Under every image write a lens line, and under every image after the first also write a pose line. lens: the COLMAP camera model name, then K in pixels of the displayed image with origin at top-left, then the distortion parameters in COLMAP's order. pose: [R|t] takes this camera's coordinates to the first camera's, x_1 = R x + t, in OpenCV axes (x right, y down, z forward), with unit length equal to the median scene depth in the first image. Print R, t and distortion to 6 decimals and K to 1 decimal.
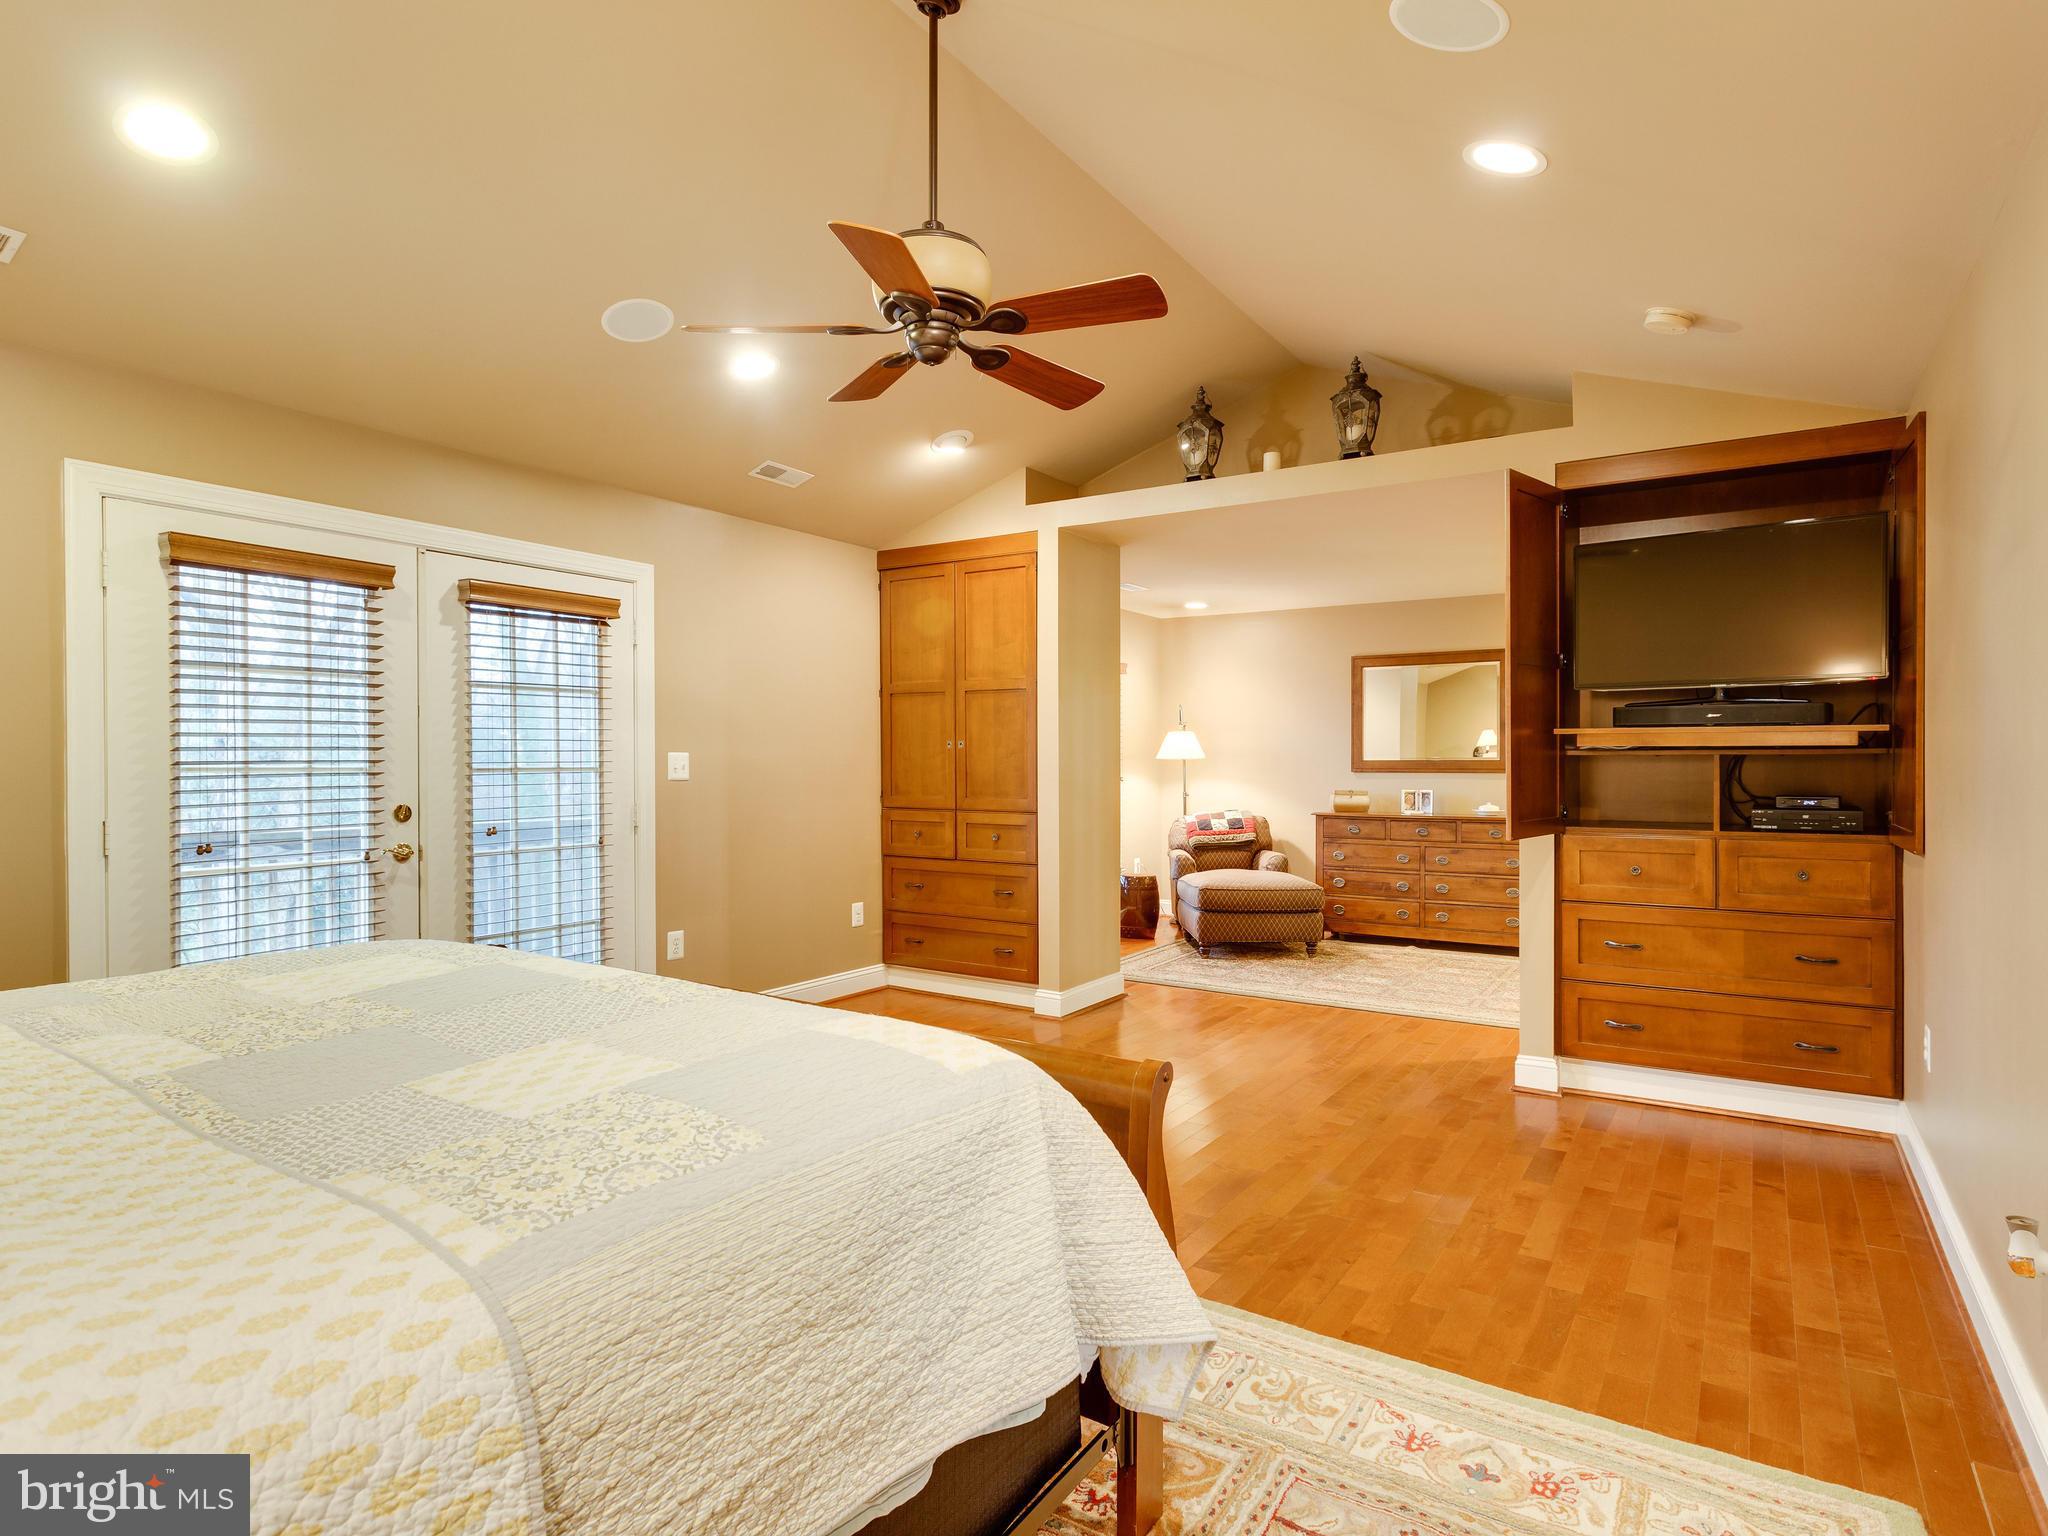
lens RADIAL K [[1109.4, 0, 1024.7], [0, 1109.4, 766.2], [0, 0, 1]] dist [0.002614, 0.002335]
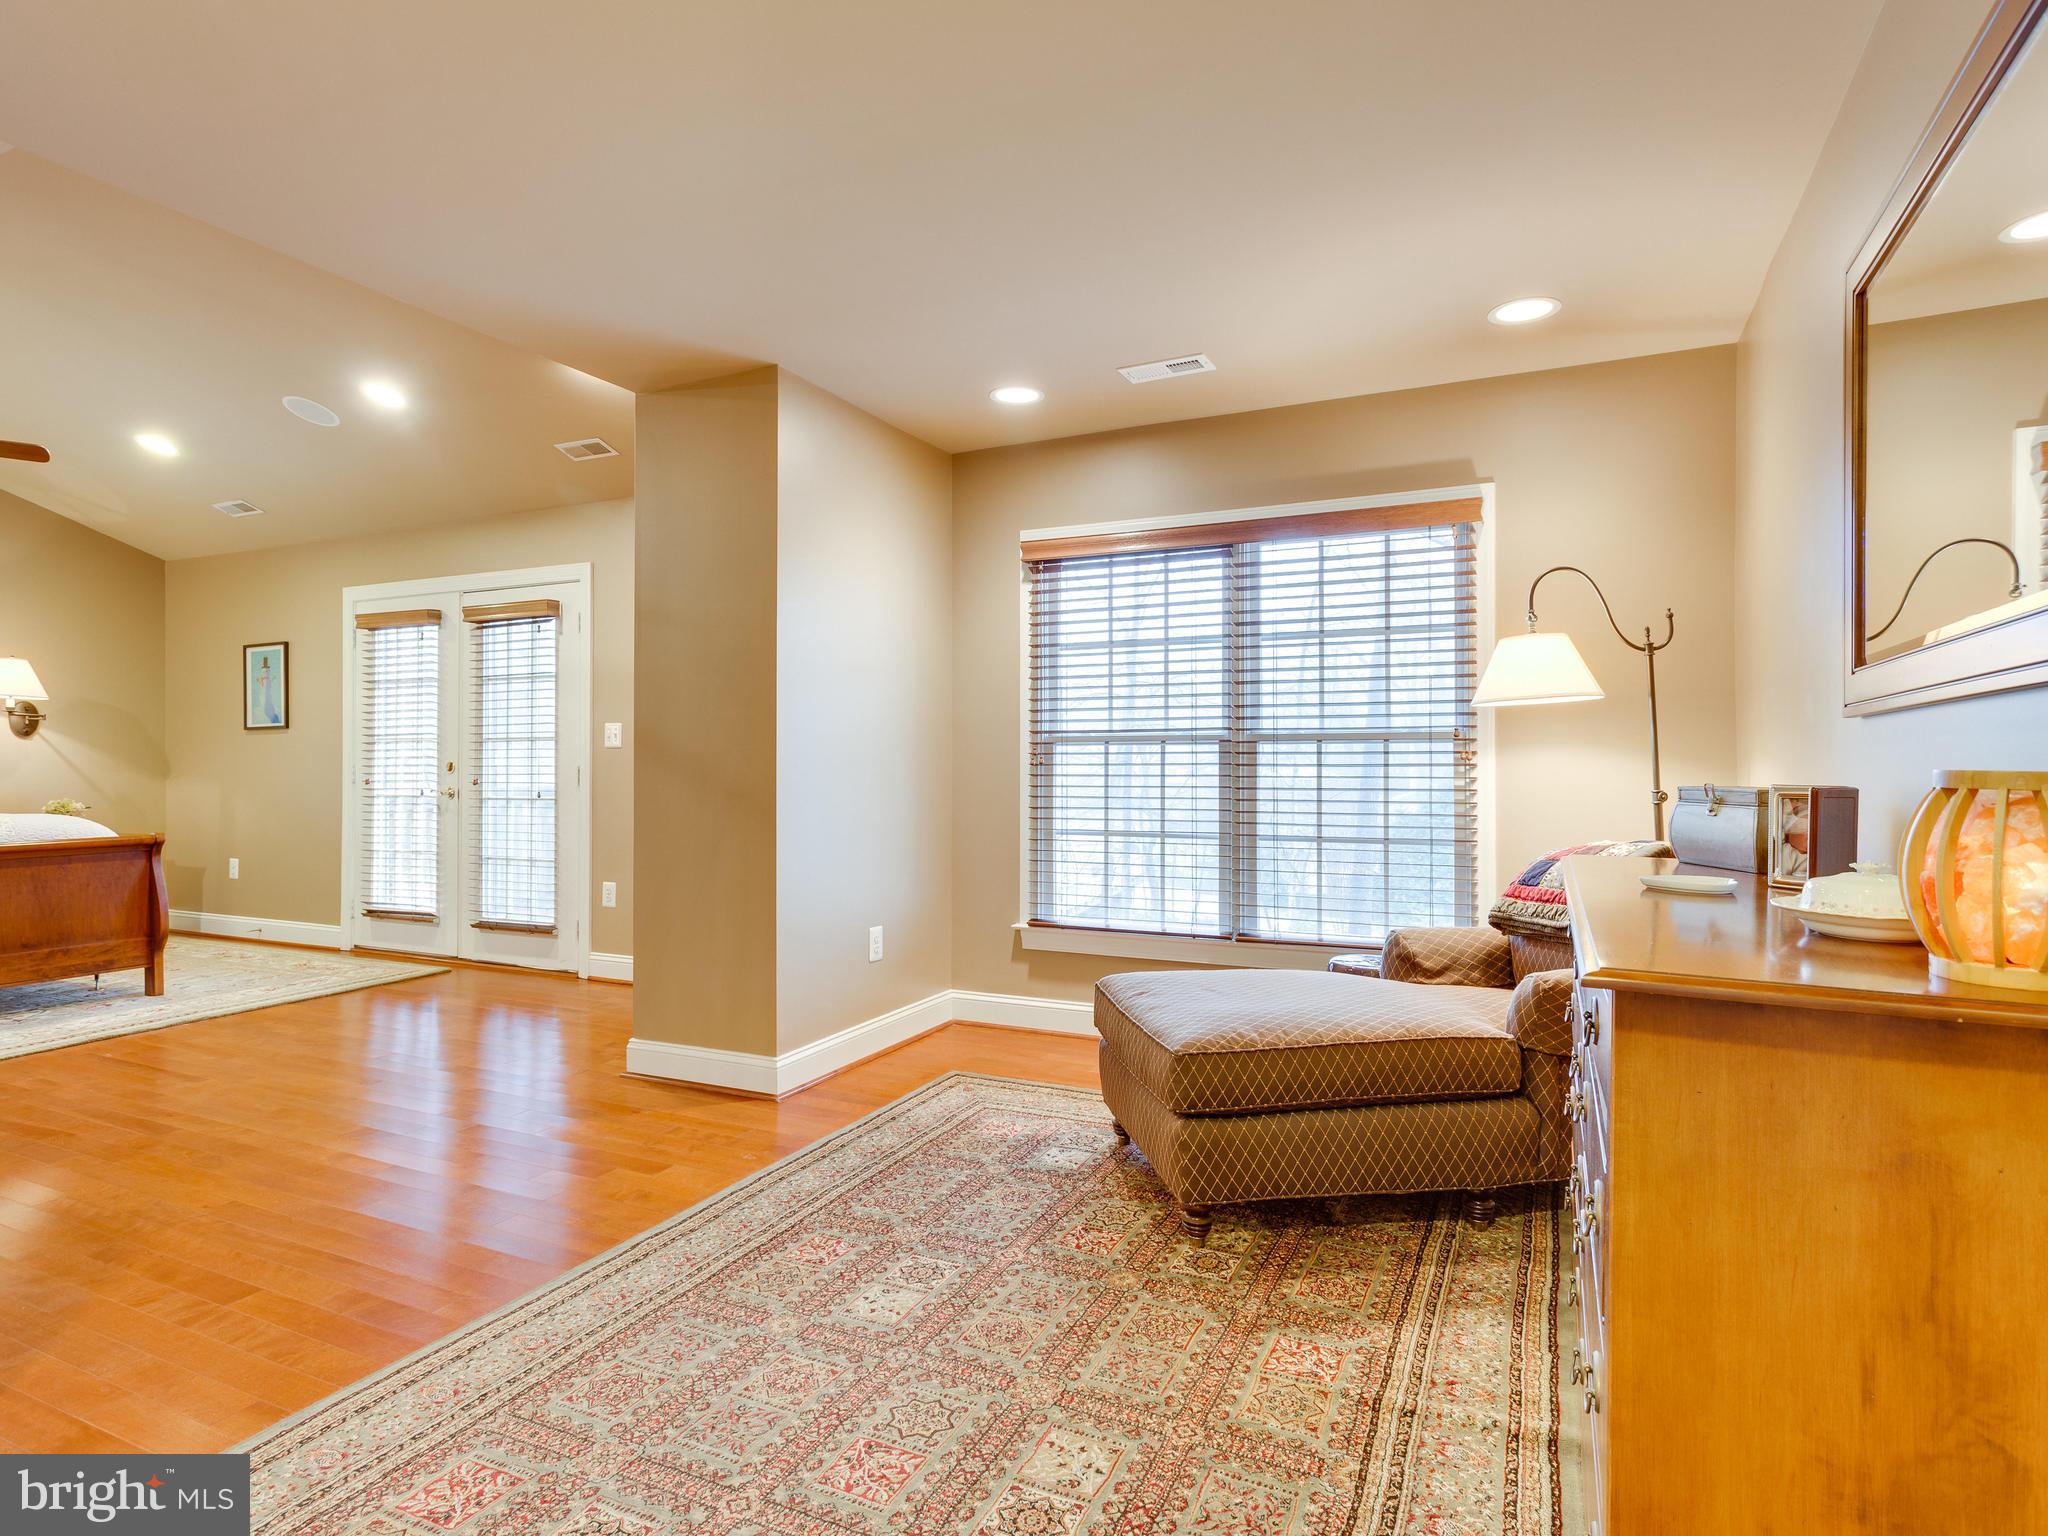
lens RADIAL K [[1109.4, 0, 1024.7], [0, 1109.4, 756.5], [0, 0, 1]] dist [0.002614, 0.002335]
pose [[0.137509, 0.008754, -0.990462, 1.033797], [-0.003692, 0.999959, 0.008325, 0.011663], [0.990494, 0.002512, 0.137535, 1.510176]]
